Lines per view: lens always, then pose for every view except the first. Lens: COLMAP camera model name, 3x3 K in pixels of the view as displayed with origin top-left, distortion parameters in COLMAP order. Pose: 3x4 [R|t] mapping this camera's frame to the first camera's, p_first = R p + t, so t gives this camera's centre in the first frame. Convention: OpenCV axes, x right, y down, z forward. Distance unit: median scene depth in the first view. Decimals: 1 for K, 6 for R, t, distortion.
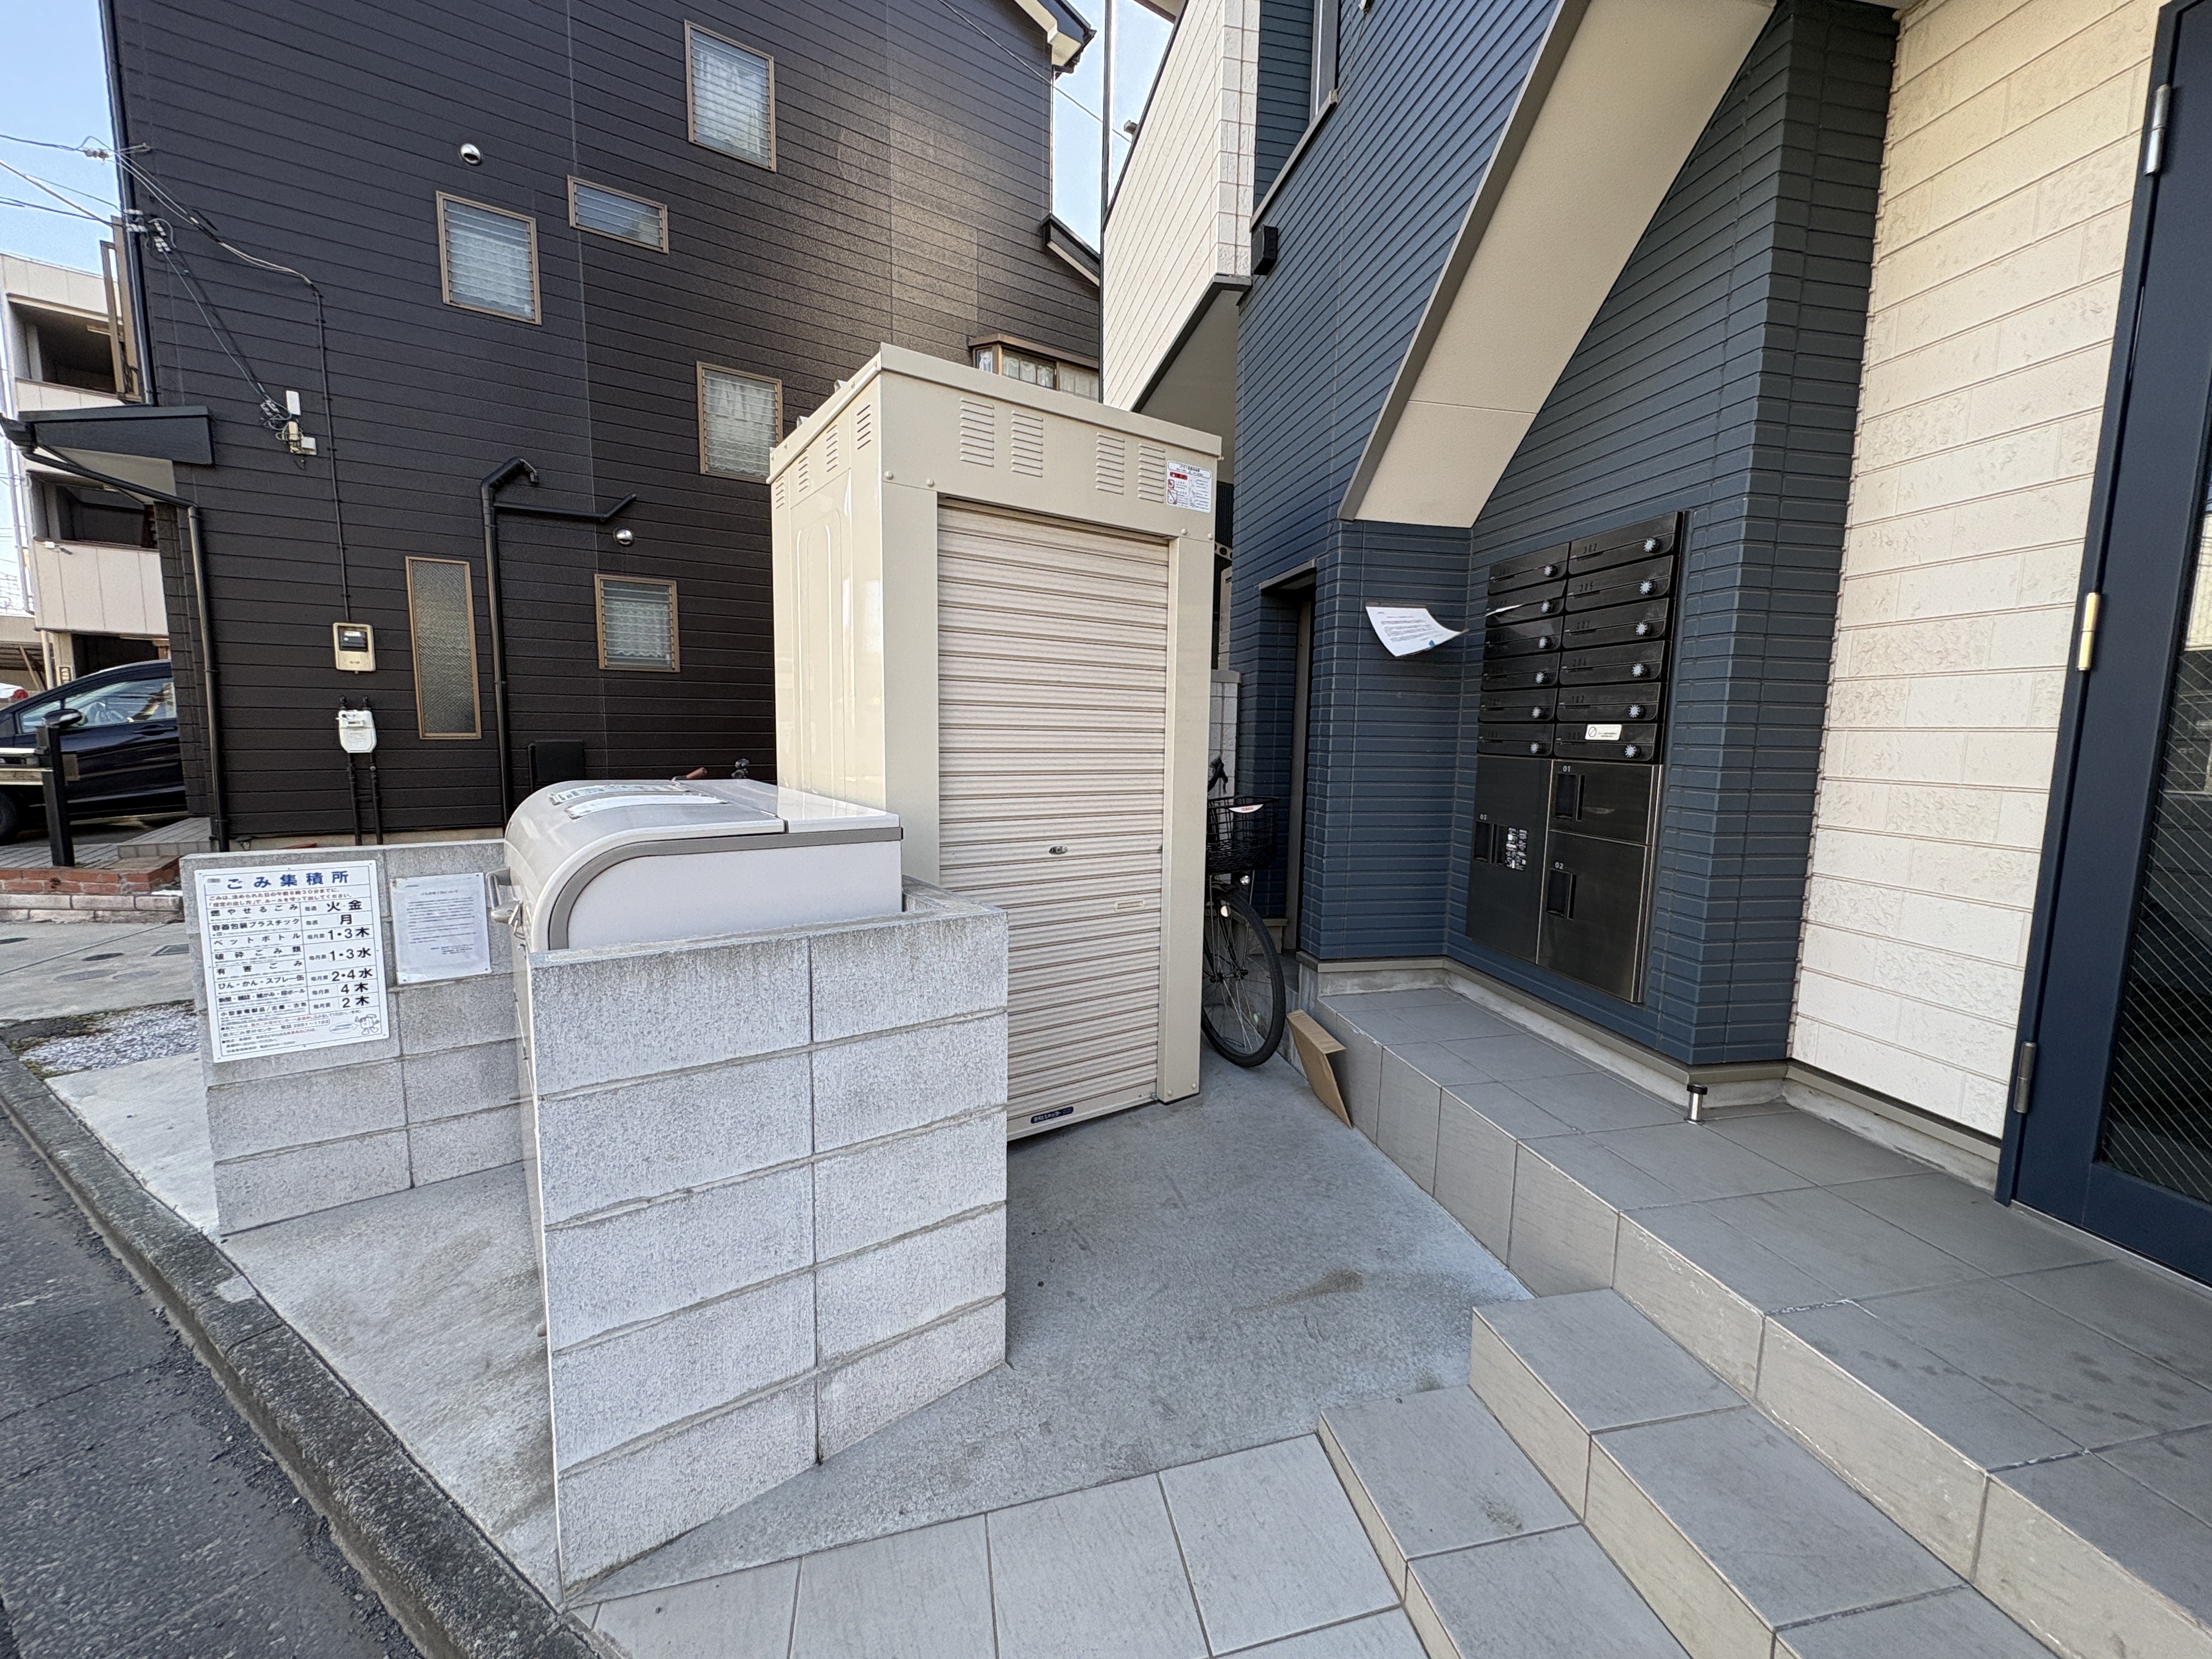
lens RADIAL K [[878.7, 0, 1099.5], [0, 878.7, 828.8], [0, 0, 1]] dist [-0.001538, 0.000232]
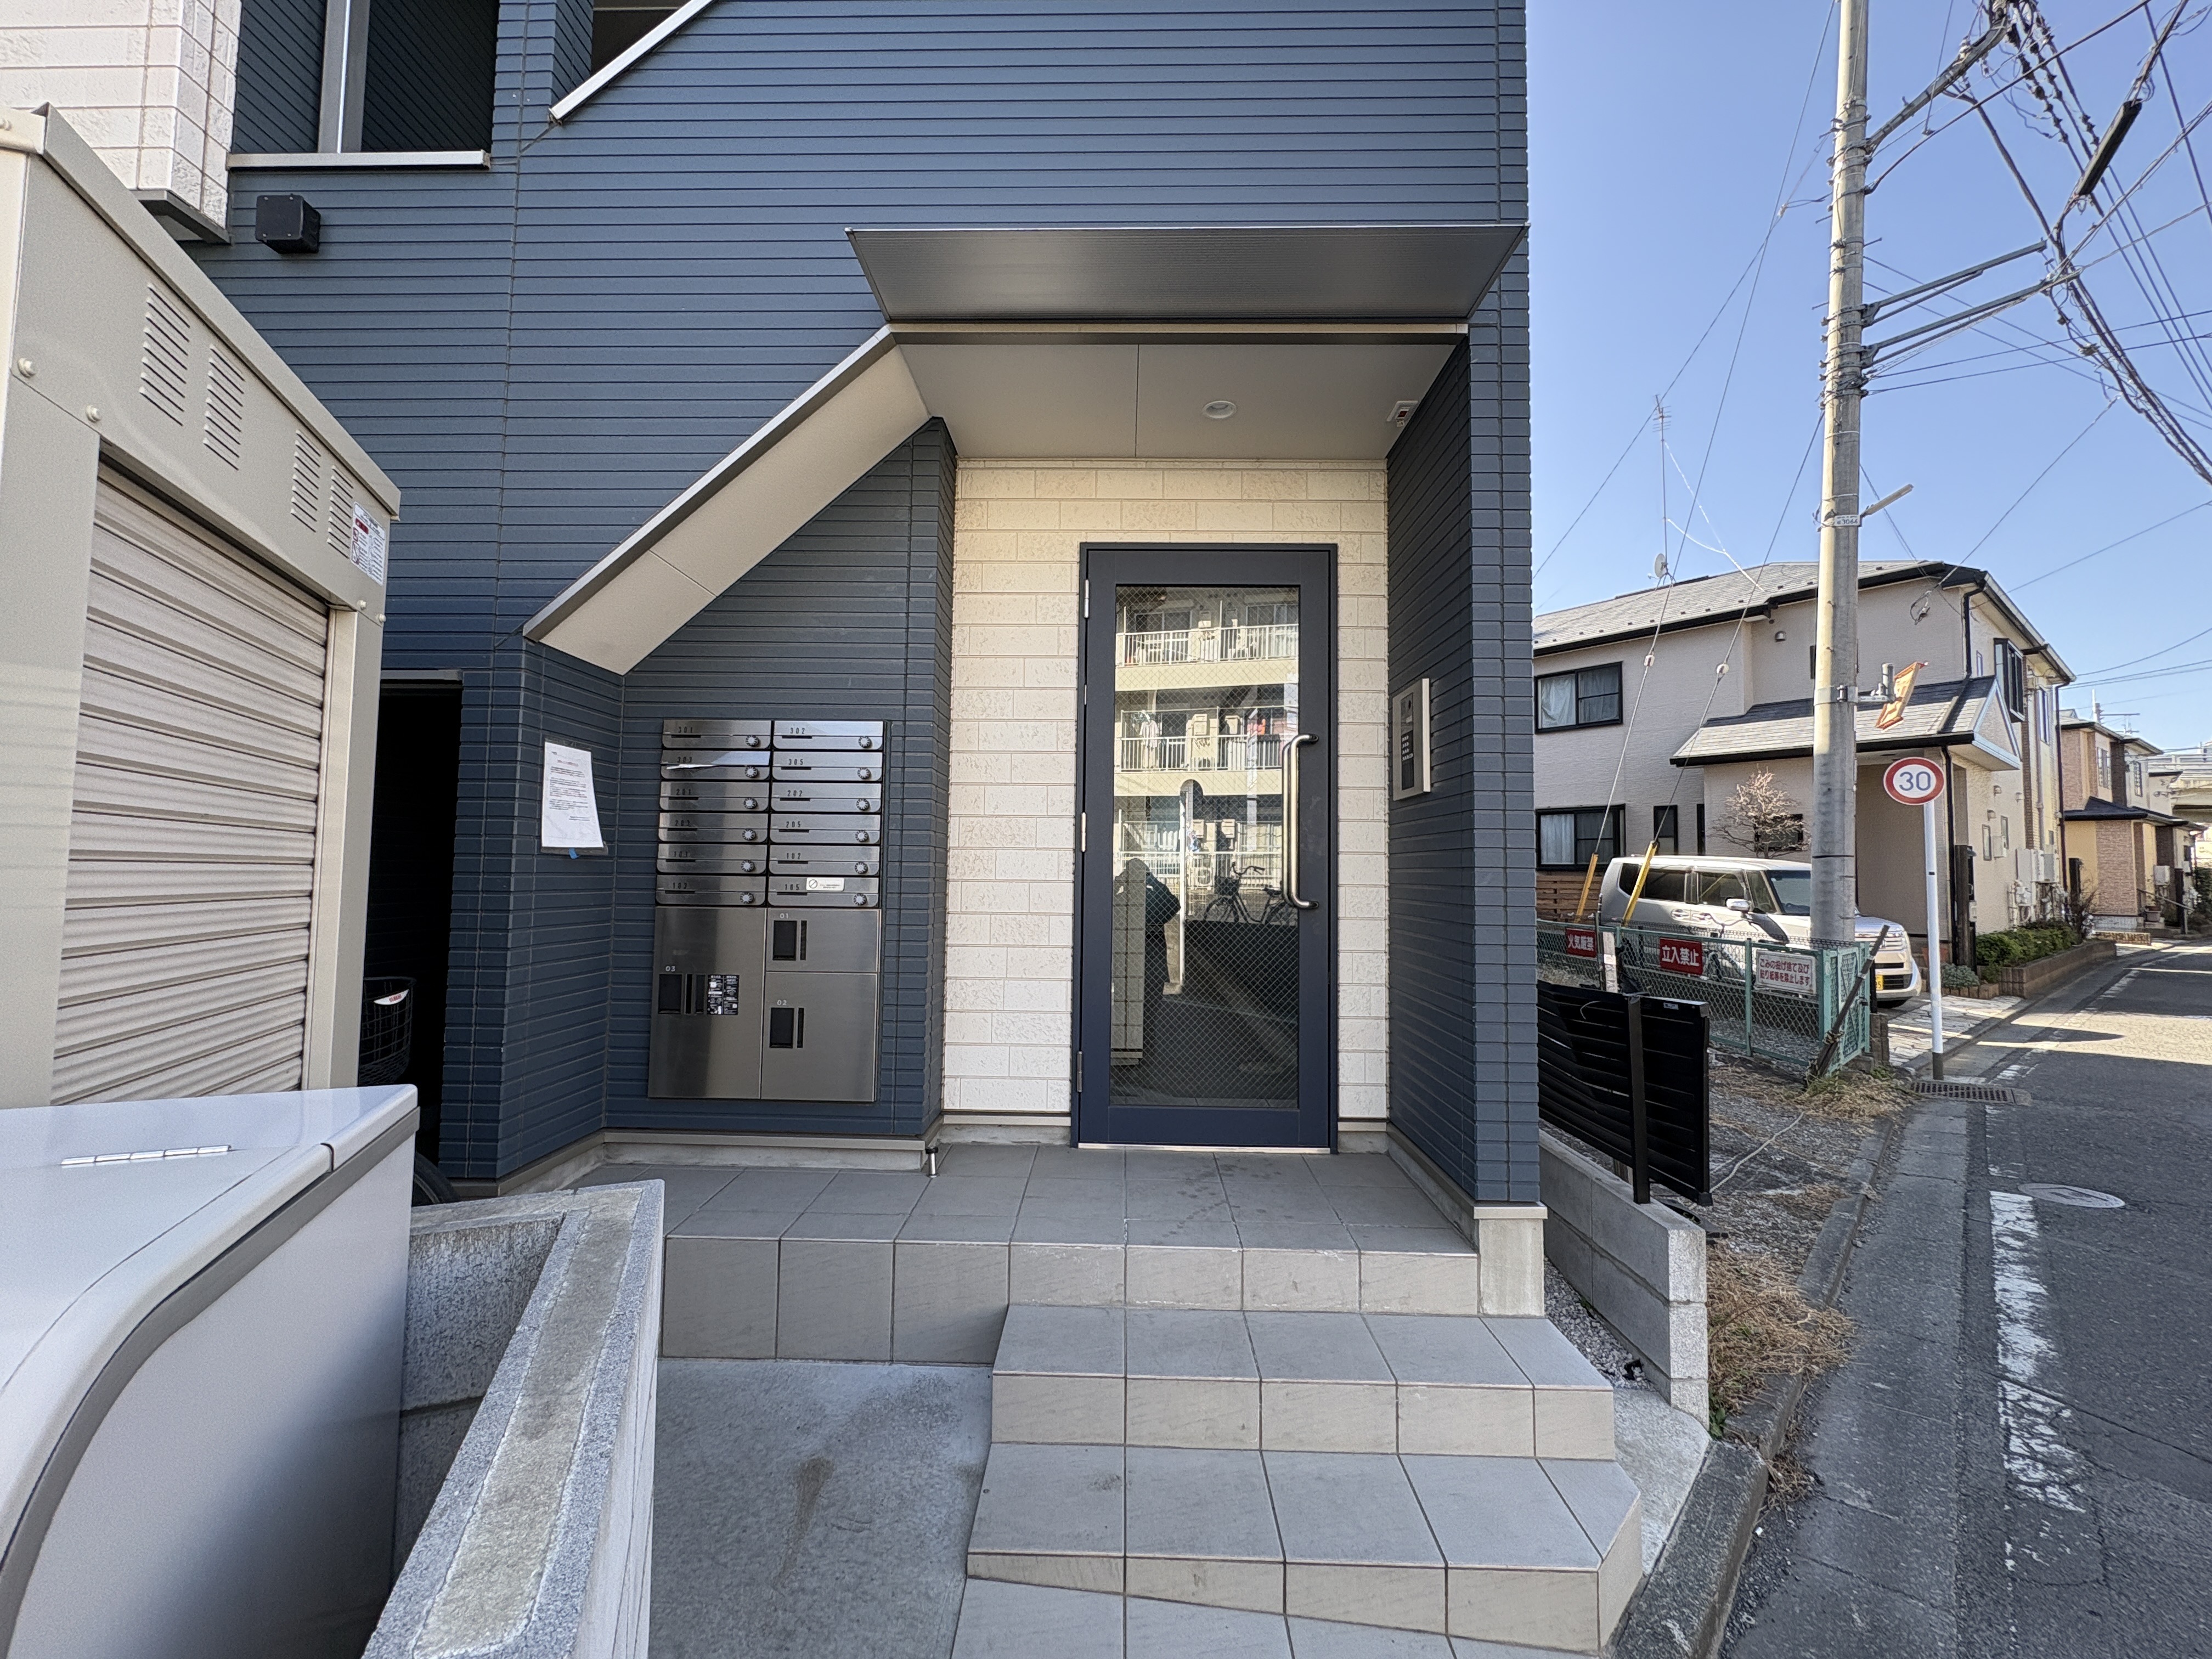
lens RADIAL K [[878.7, 0, 1106.7], [0, 878.7, 827.8], [0, 0, 1]] dist [-0.001538, 0.000232]
pose [[0.212441, 0.037558, 0.976452, -0.515674], [0.103210, 0.992809, -0.060642, -0.072284], [-0.971708, 0.113662, 0.207037, 0.358919]]
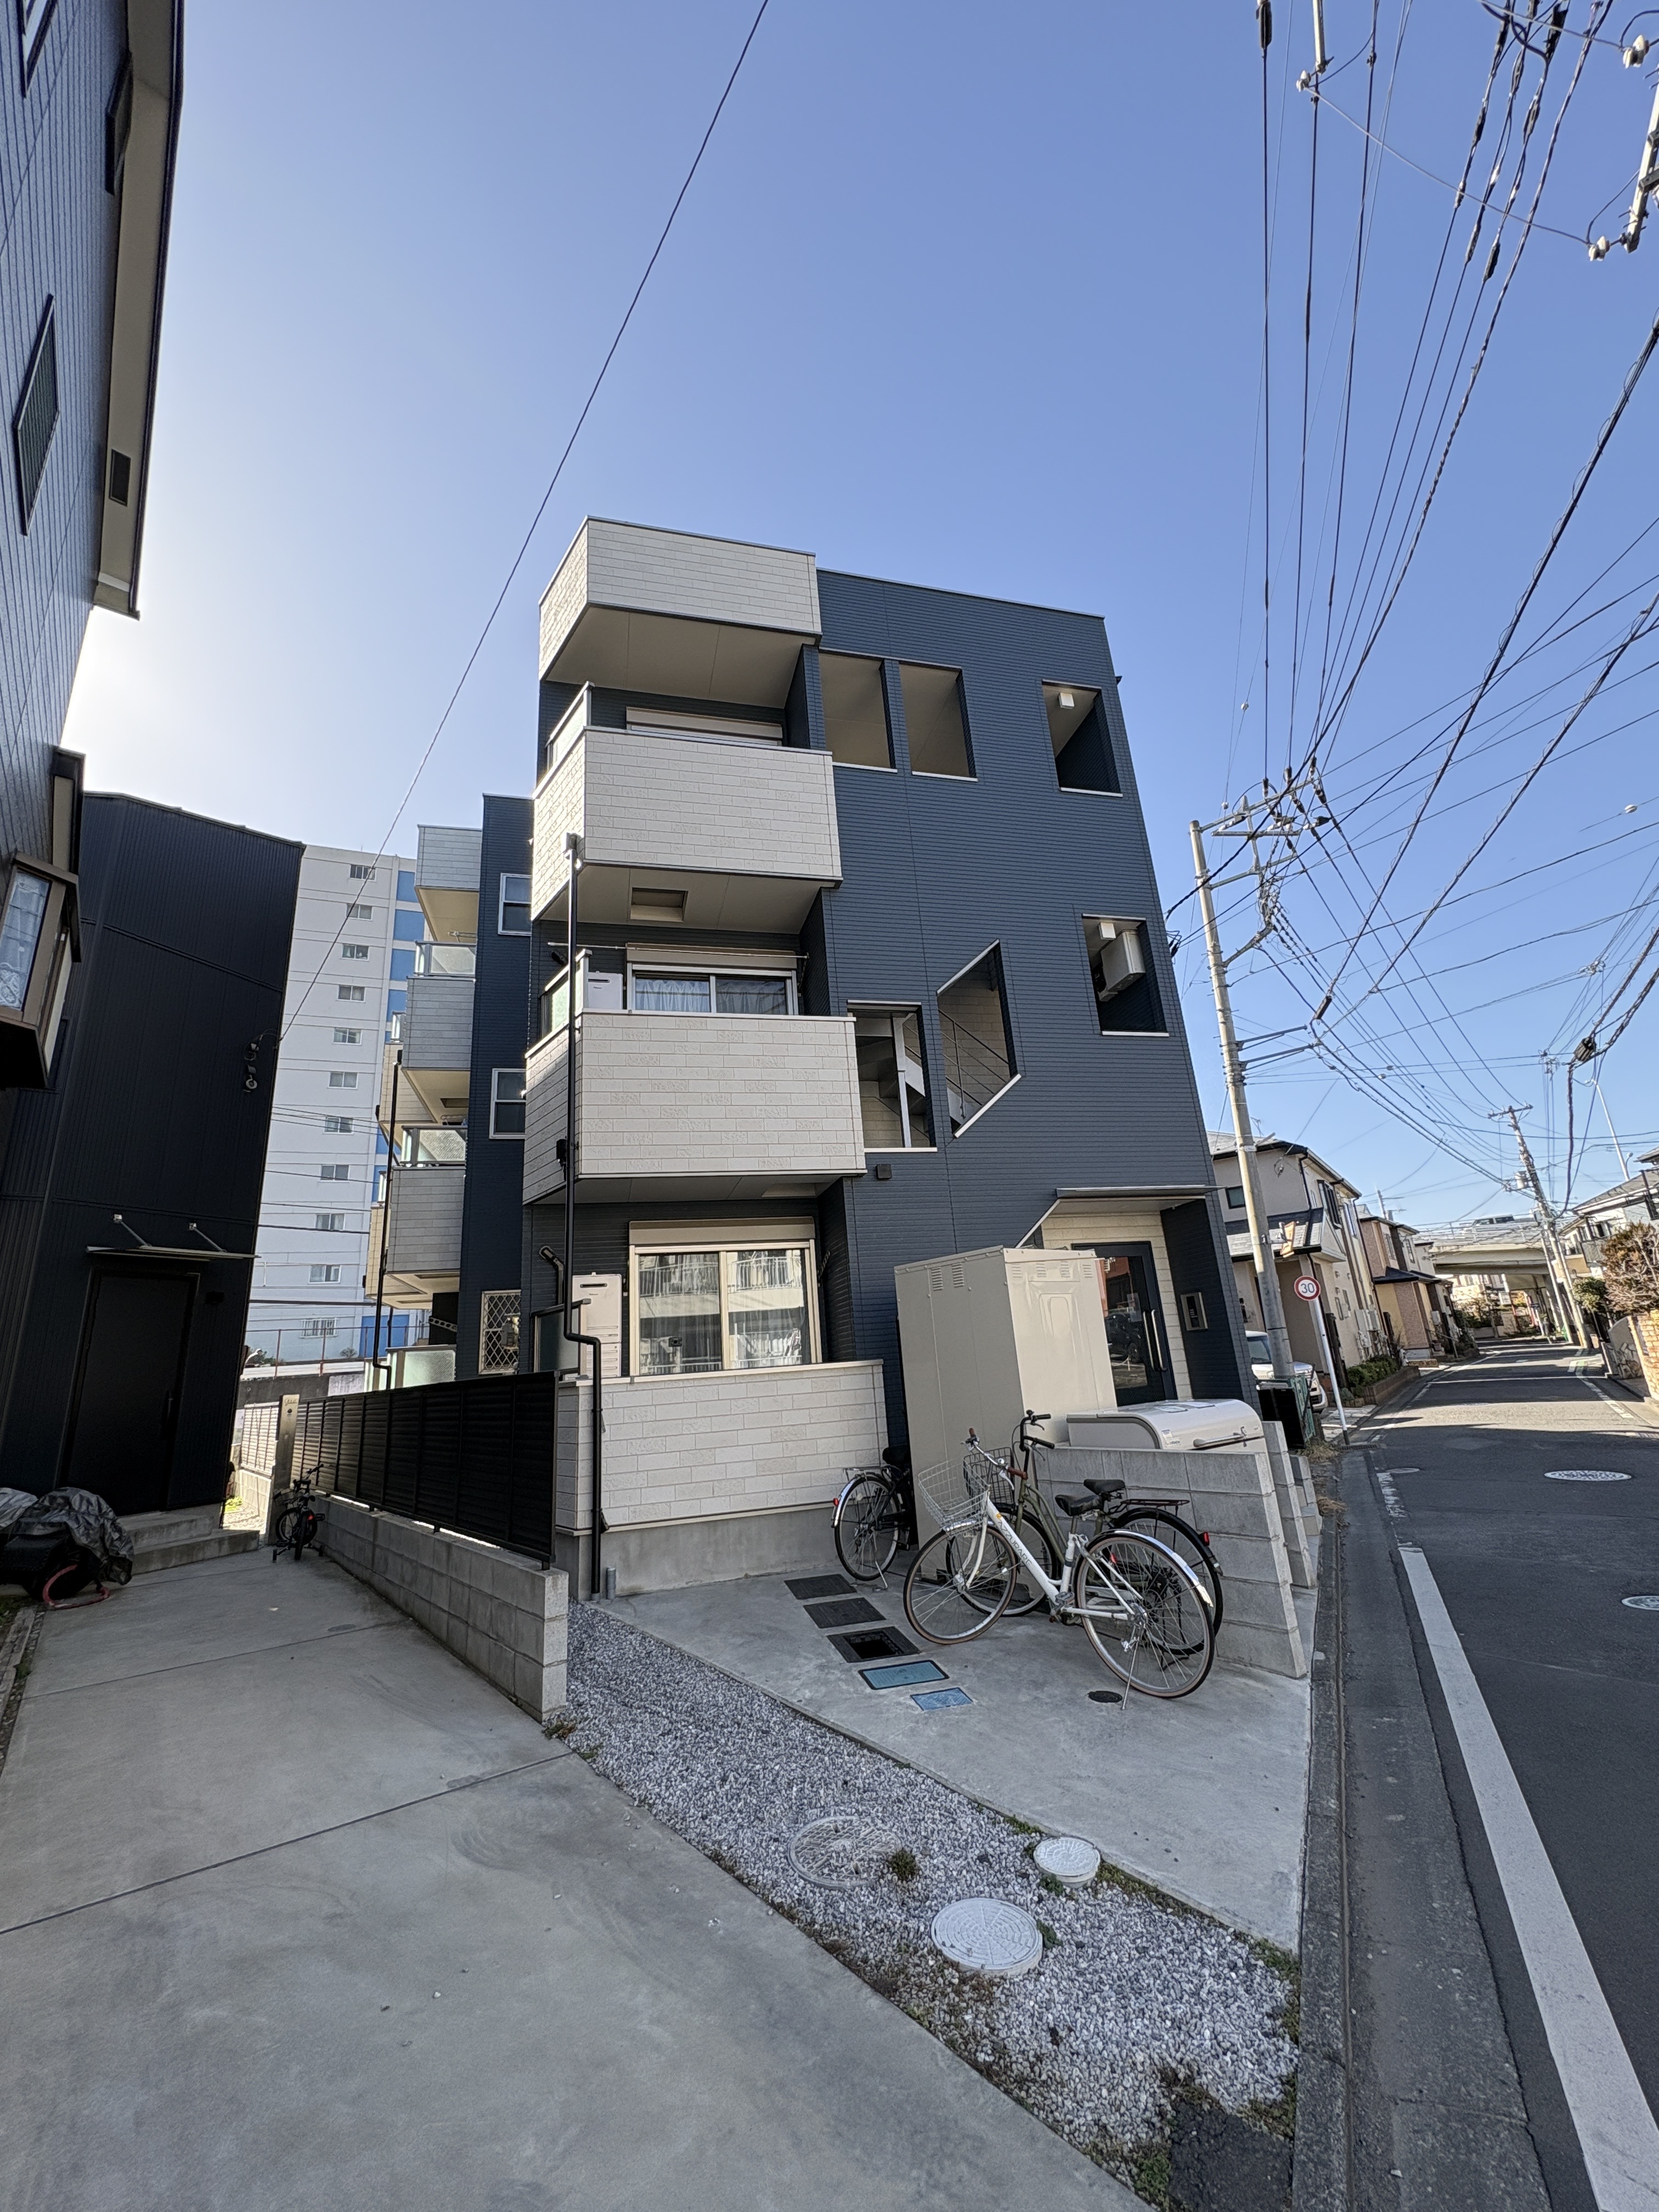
lens RADIAL K [[878.7, 0, 833.8], [0, 878.7, 1105.4], [0, 0, 1]] dist [-0.001538, 0.000232]
pose [[-0.061780, 0.274603, 0.959571, -2.954854], [0.185133, 0.947877, -0.259337, -0.360303], [-0.980770, 0.161626, -0.109398, 1.936714]]
